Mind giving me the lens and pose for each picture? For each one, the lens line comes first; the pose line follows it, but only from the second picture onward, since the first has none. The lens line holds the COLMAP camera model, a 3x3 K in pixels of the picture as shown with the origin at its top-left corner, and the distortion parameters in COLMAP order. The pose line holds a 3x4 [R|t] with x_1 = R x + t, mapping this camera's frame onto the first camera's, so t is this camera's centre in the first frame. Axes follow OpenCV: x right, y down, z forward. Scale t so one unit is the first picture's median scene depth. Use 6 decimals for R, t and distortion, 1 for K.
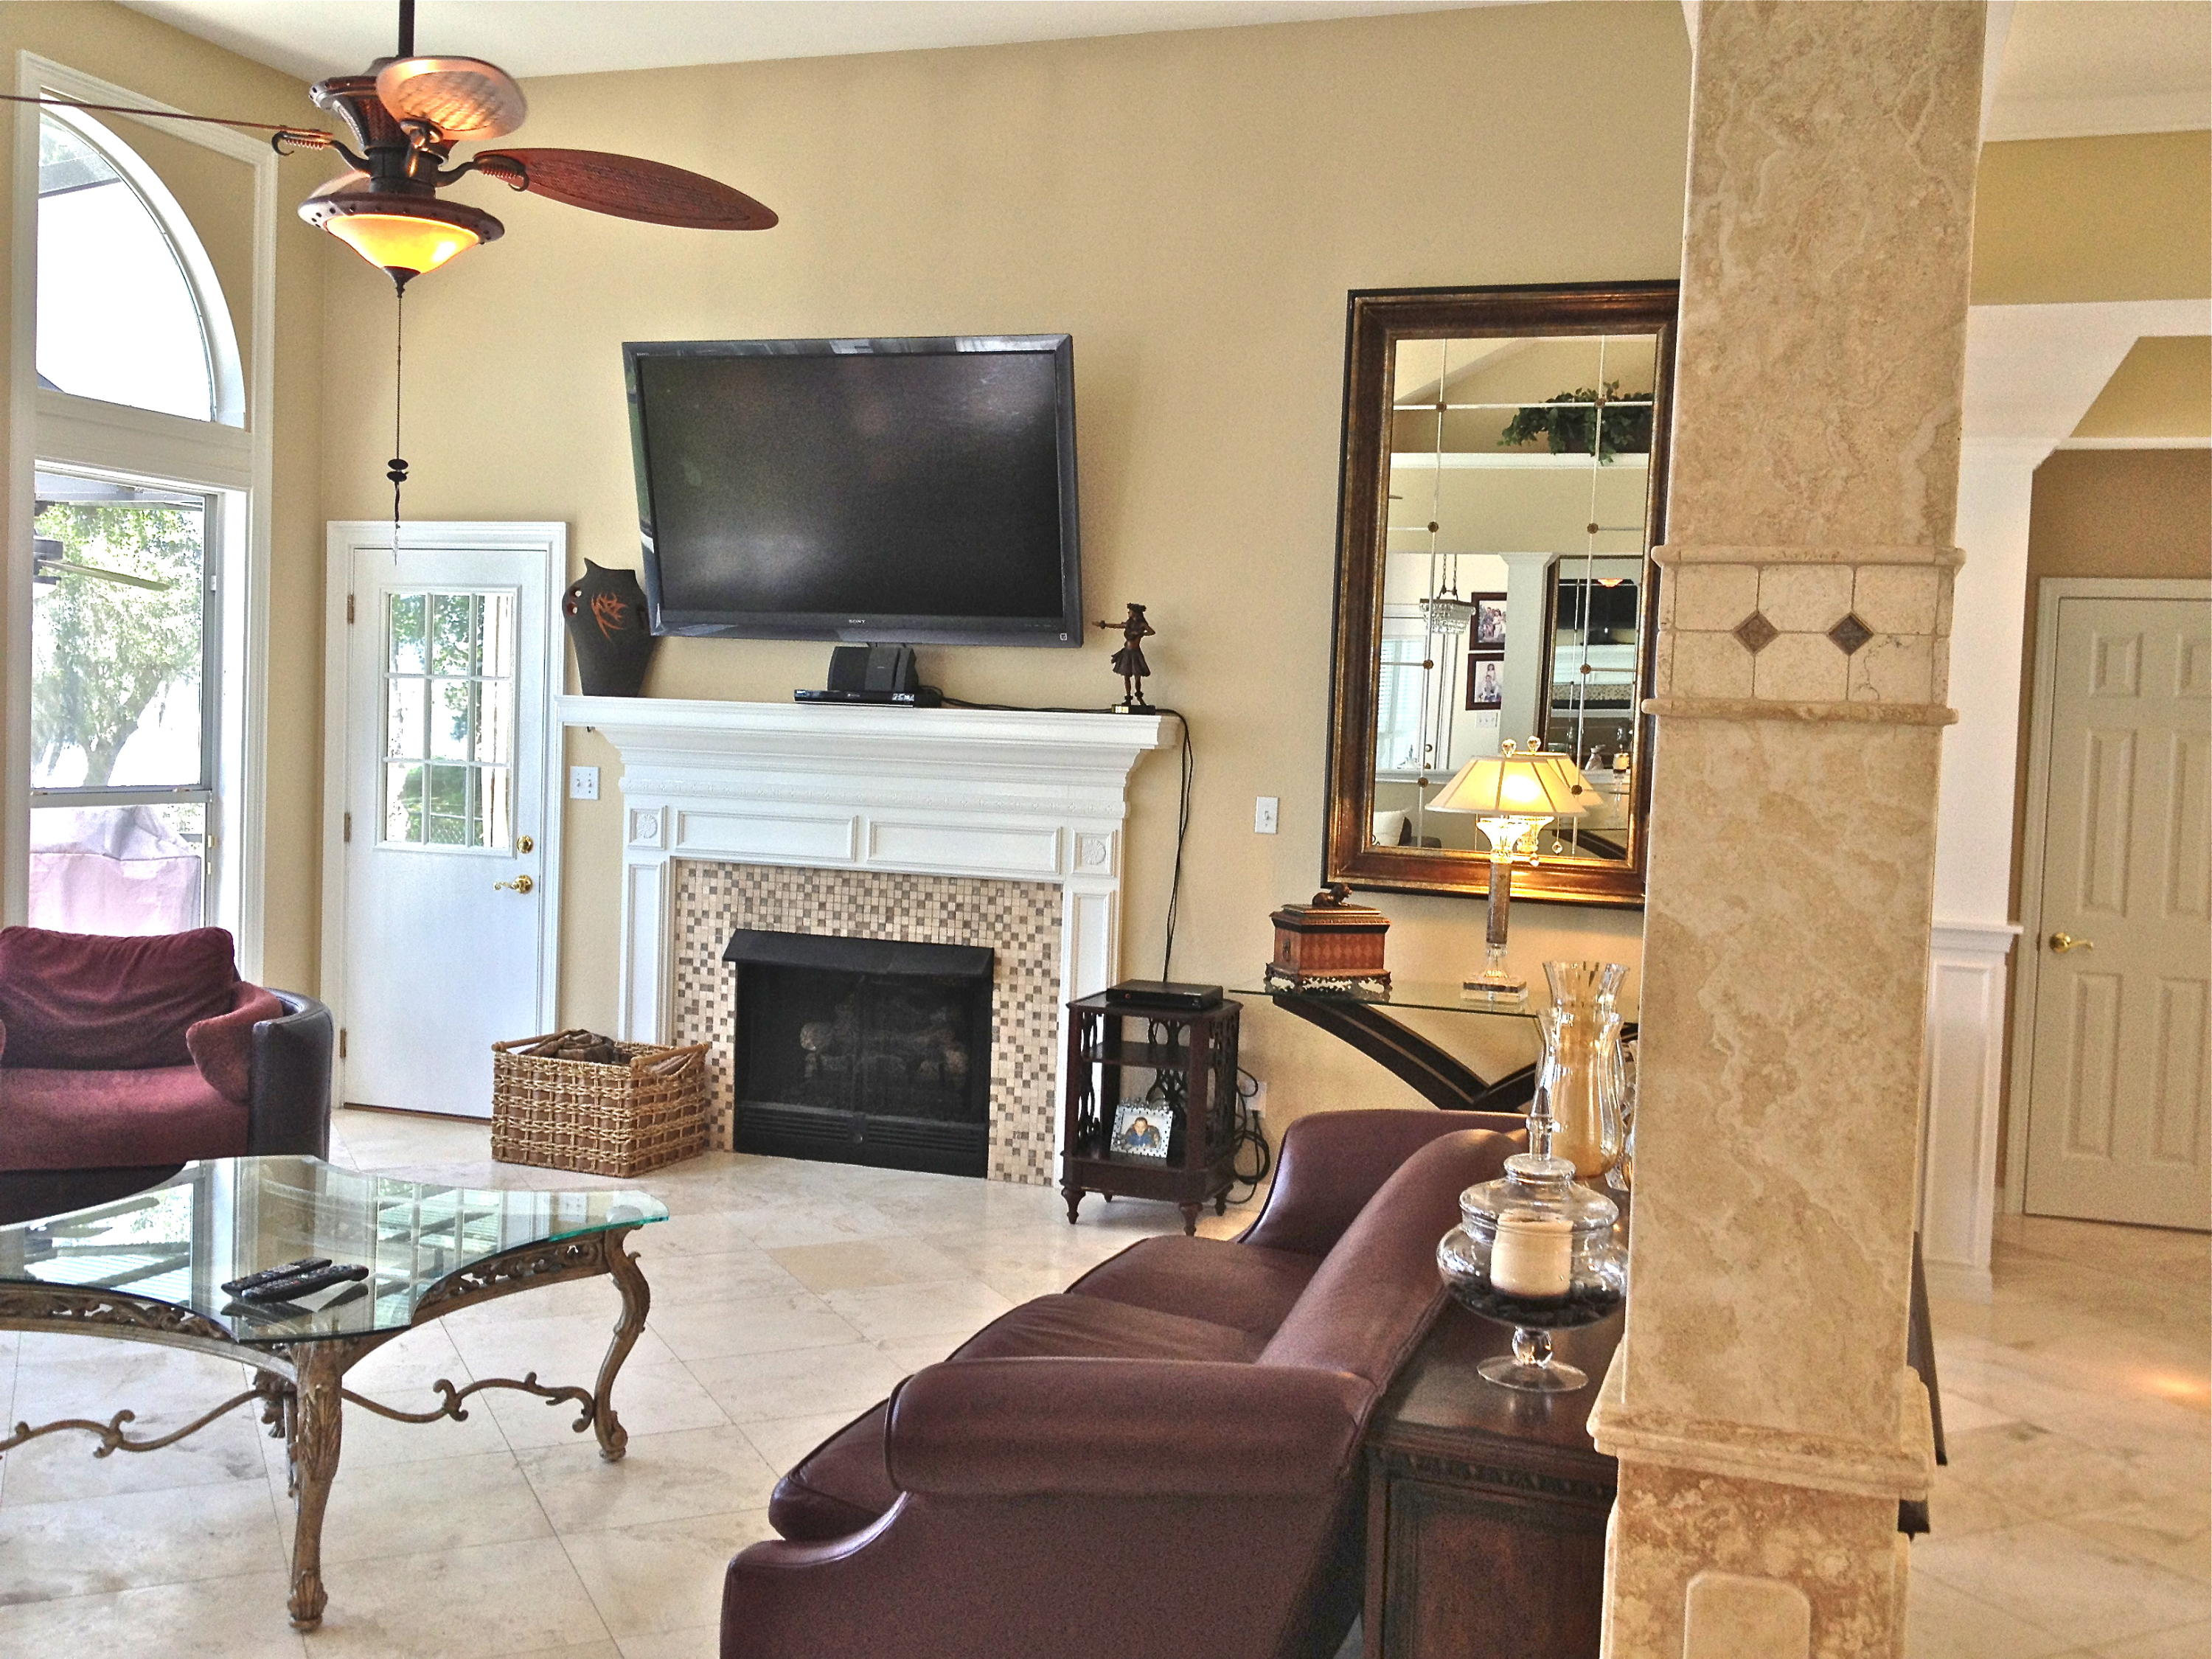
lens RADIAL K [[2080.9, 0, 1100.6], [0, 2080.9, 841.9], [0, 0, 1]] dist [0.006639, 0.000000]
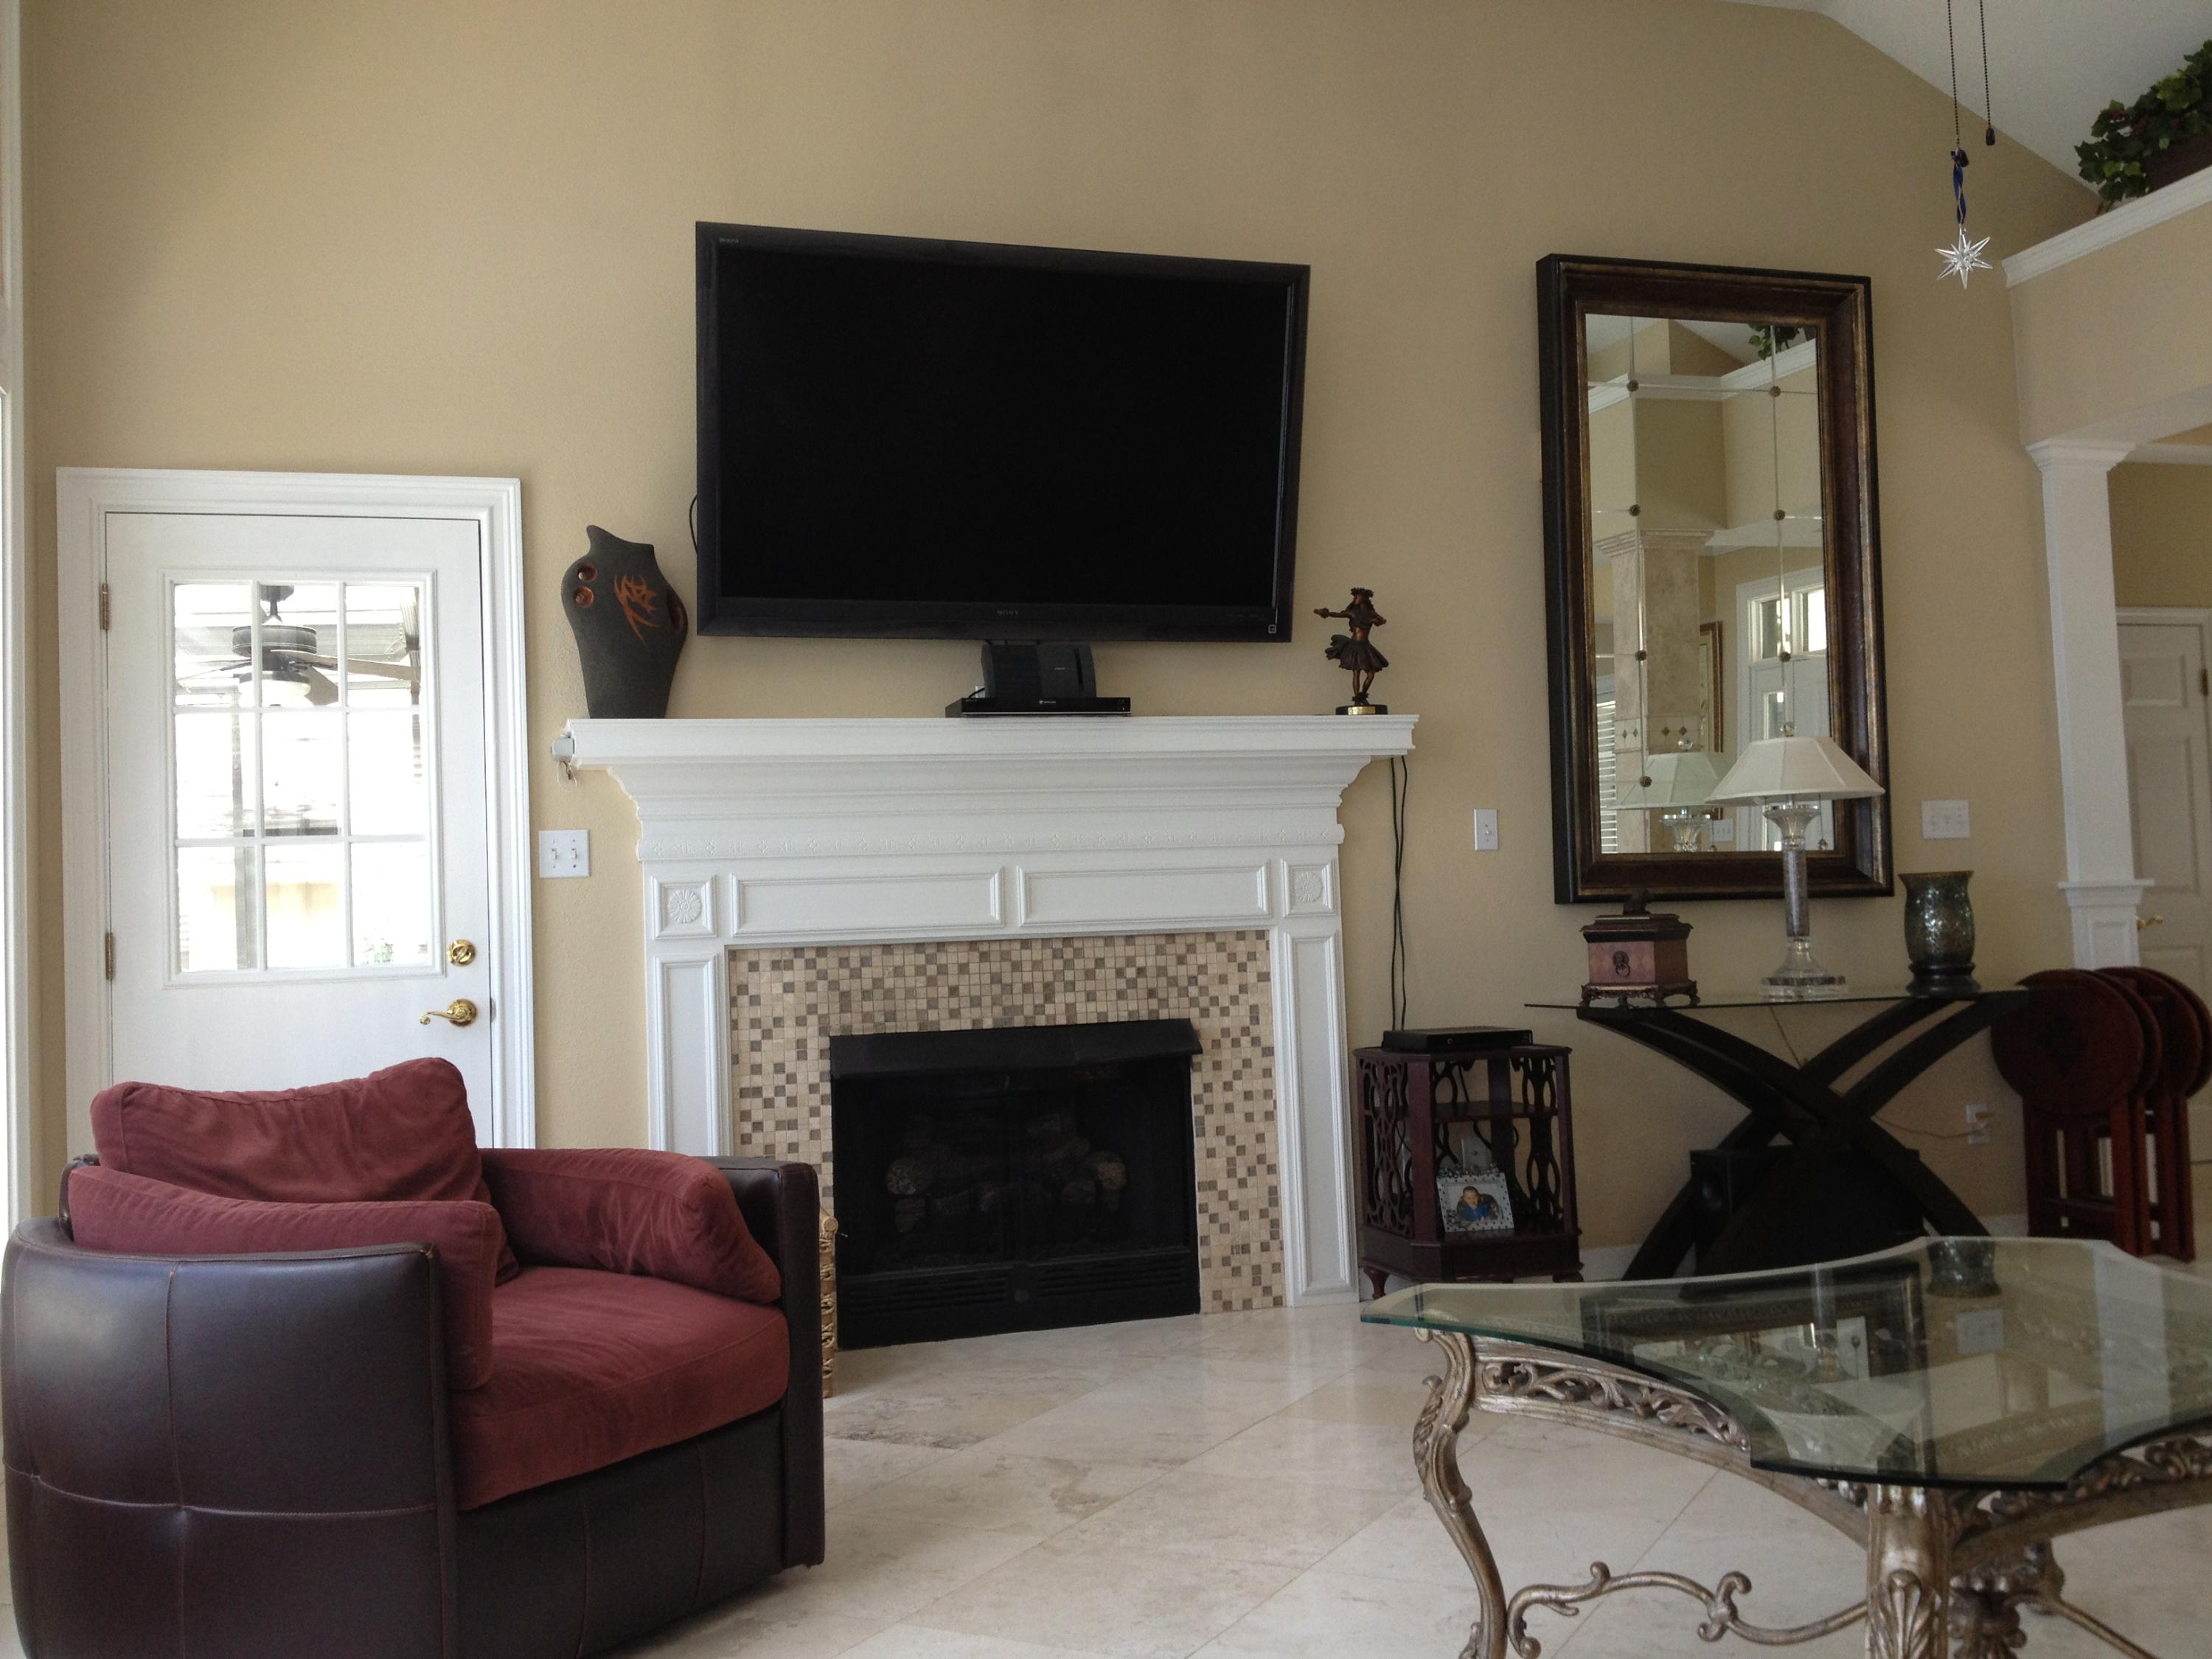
lens RADIAL K [[2080.9, 0, 1103.1], [0, 2080.9, 815.6], [0, 0, 1]] dist [0.006639, 0.000000]
pose [[0.806476, -0.033273, 0.590329, -0.543379], [0.099580, 0.991797, -0.080141, 0.034177], [-0.582820, 0.123417, 0.803174, 0.364061]]
